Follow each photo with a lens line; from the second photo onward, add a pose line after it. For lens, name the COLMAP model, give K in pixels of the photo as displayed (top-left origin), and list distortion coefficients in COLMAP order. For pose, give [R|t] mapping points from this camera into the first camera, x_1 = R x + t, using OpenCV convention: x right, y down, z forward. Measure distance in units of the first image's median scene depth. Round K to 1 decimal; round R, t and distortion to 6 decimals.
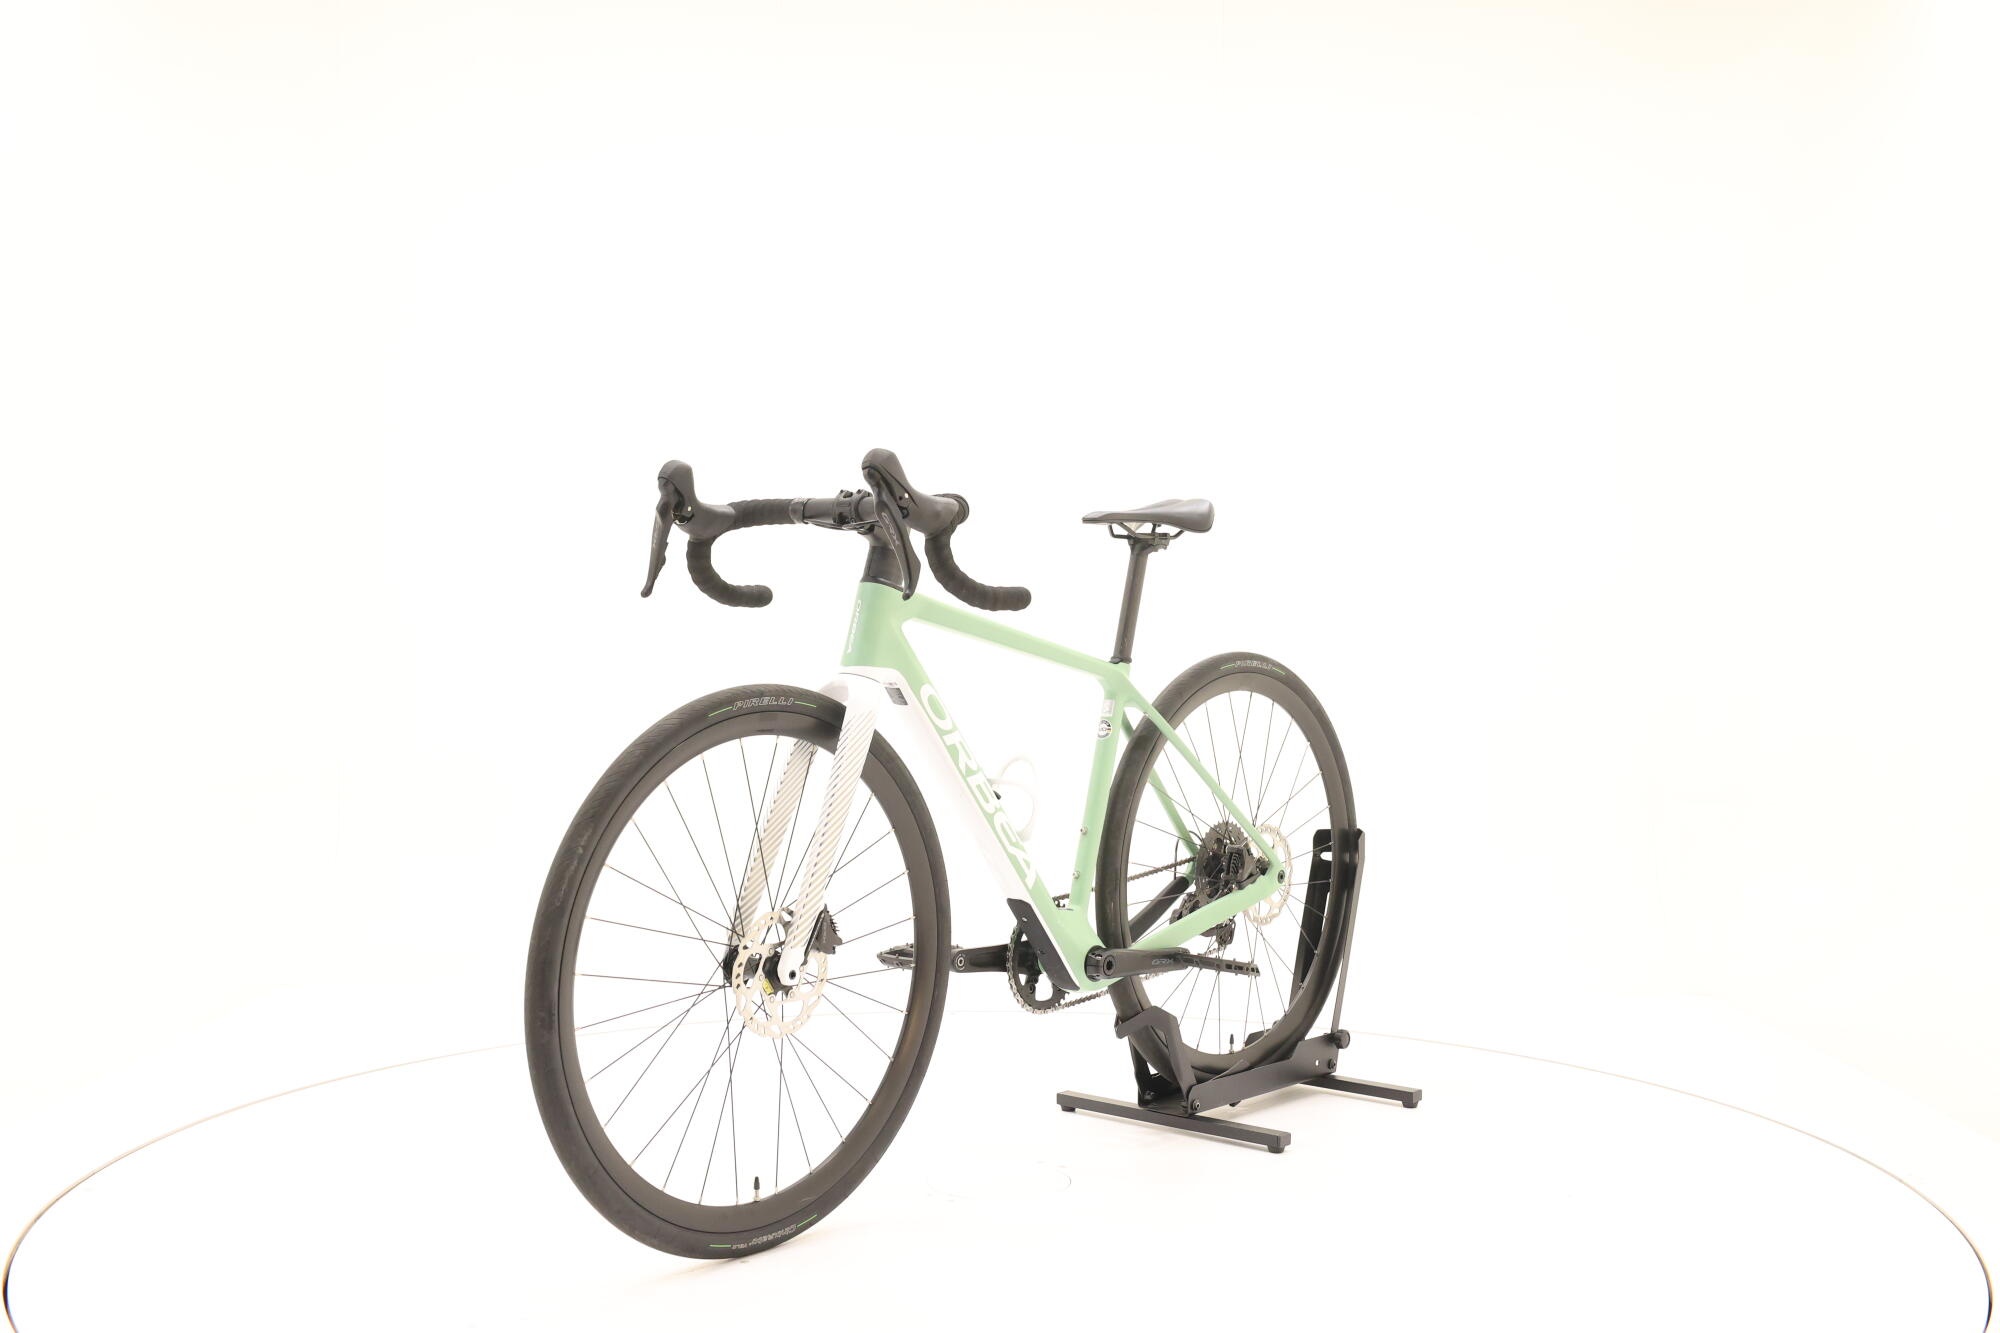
lens RADIAL K [[2348.9, 0, 1000.0], [0, 2348.9, 666.5], [0, 0, 1]] dist [0.026623, 0.017709]
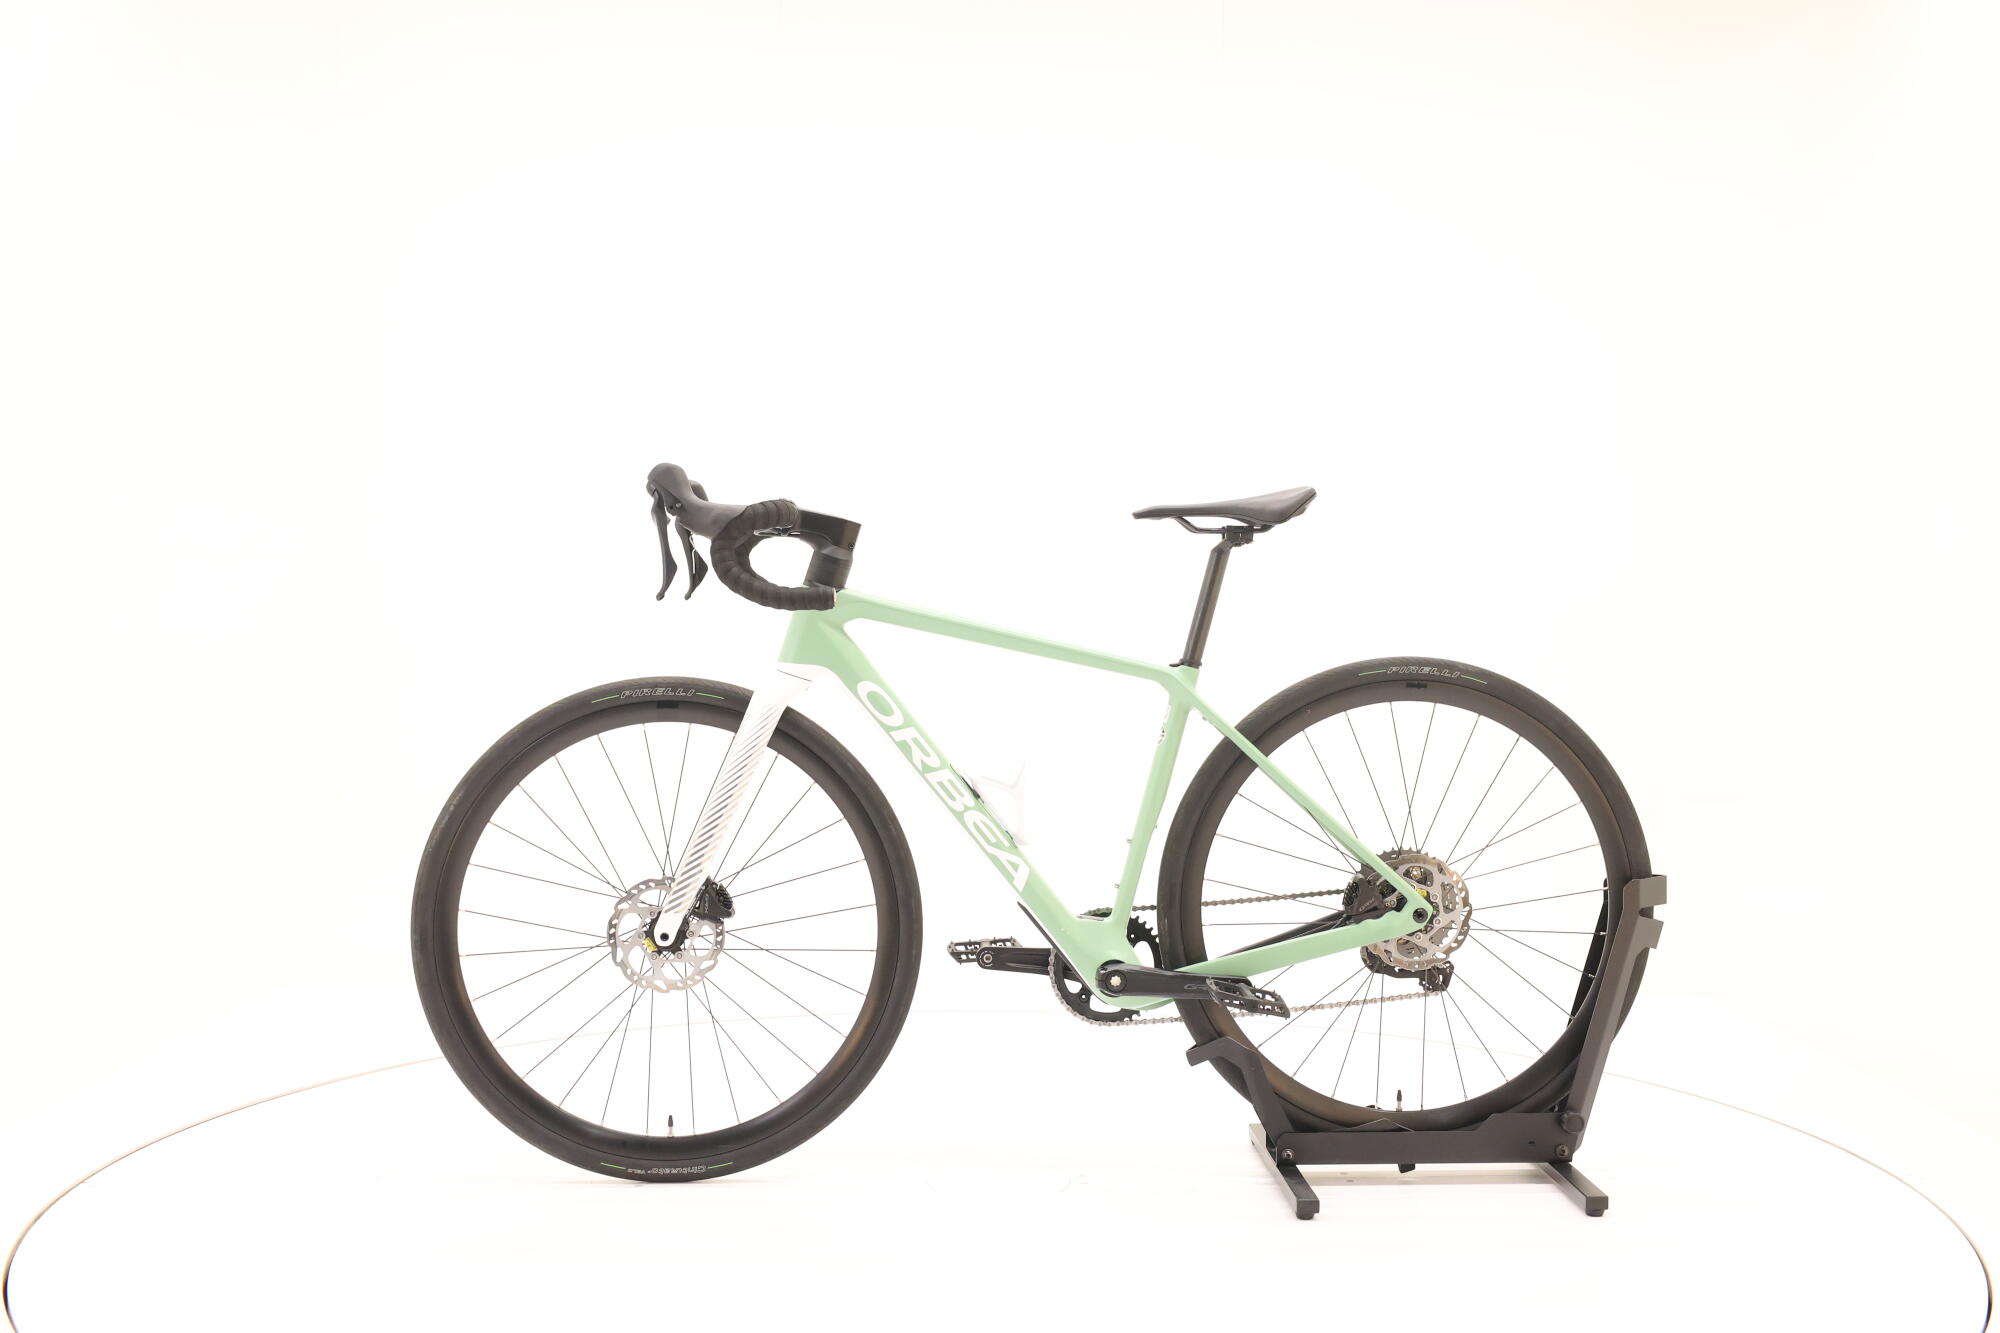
lens RADIAL K [[2348.9, 0, 1000.0], [0, 2348.9, 666.5], [0, 0, 1]] dist [0.026623, 0.017709]
pose [[0.633446, 0.008445, -0.773741, 0.809346], [-0.017425, 0.999843, -0.003352, 0.003415], [0.773591, 0.015605, 0.633493, 0.380733]]
